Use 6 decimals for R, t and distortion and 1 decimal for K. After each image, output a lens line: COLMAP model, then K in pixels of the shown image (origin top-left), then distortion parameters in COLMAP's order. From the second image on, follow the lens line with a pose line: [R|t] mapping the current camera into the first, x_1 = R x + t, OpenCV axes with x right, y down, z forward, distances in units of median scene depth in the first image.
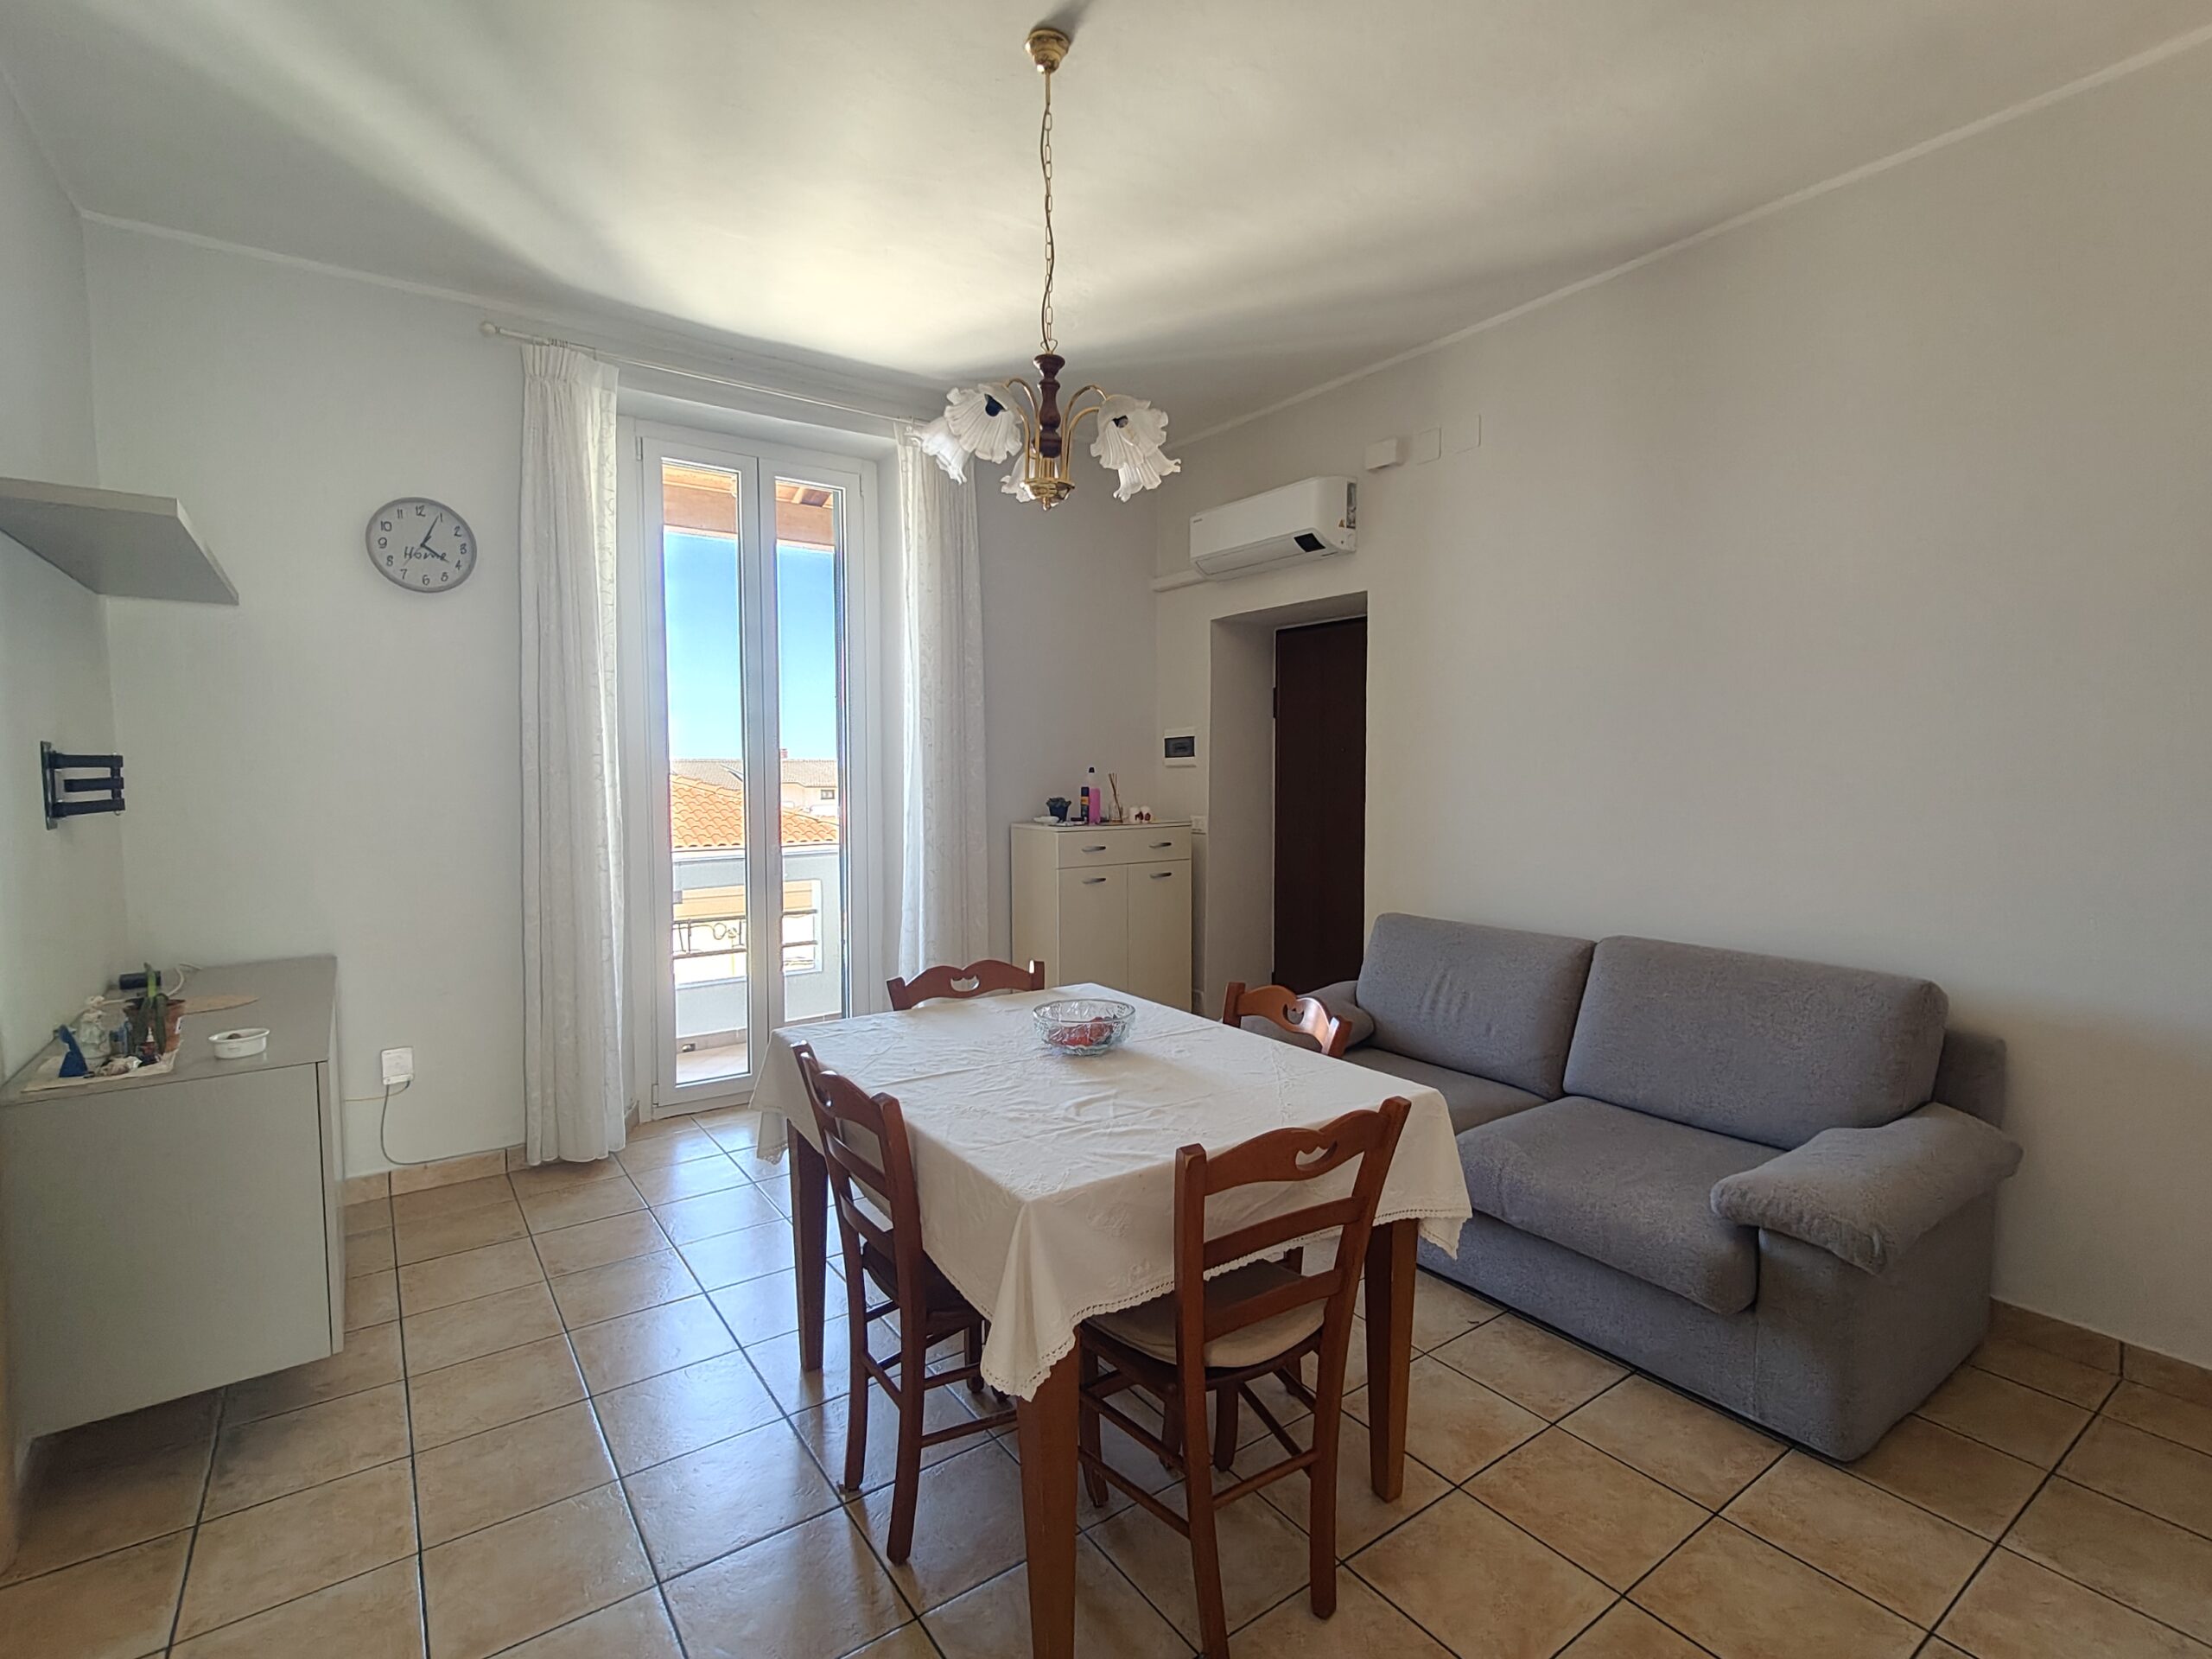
lens RADIAL K [[1045.0, 0, 1113.9], [0, 1045.0, 825.0], [0, 0, 1]] dist [0.012730, -0.004259]
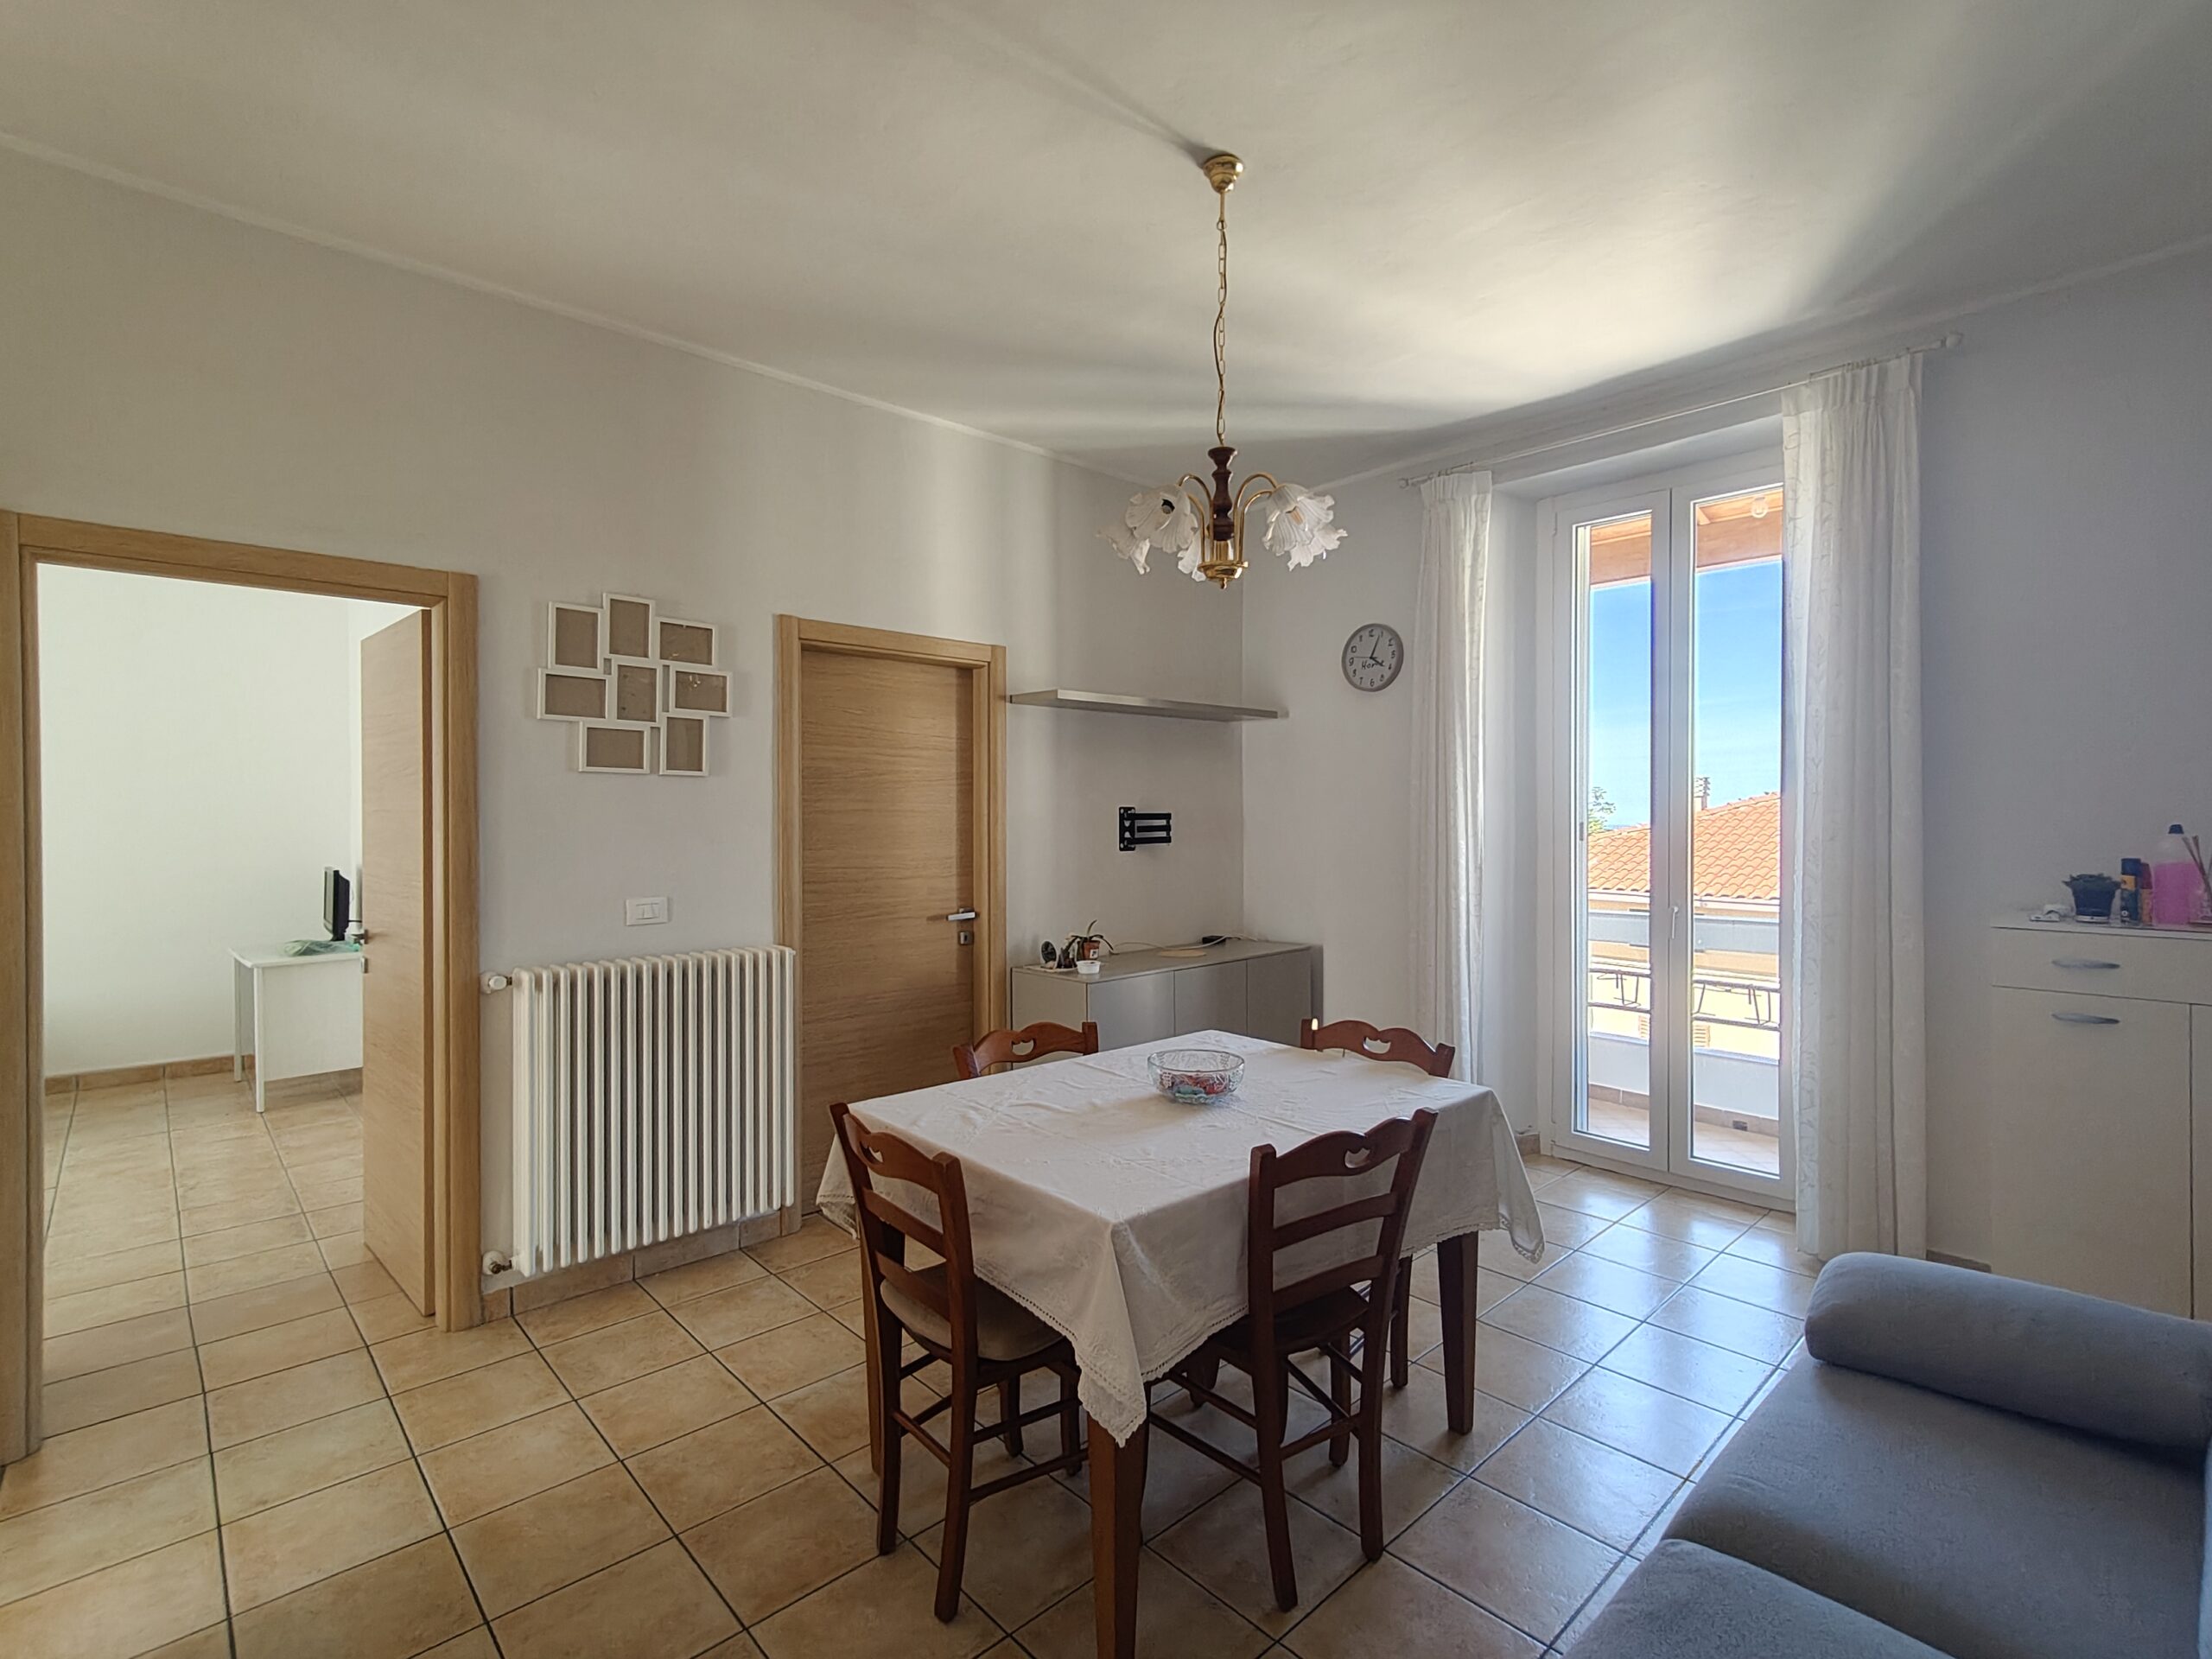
lens RADIAL K [[1045.0, 0, 1117.9], [0, 1045.0, 823.5], [0, 0, 1]] dist [0.012730, -0.004259]
pose [[0.125898, 0.012988, -0.991958, 0.653891], [-0.052354, 0.998608, 0.006430, -0.041175], [0.990661, 0.051124, 0.126403, 0.508107]]
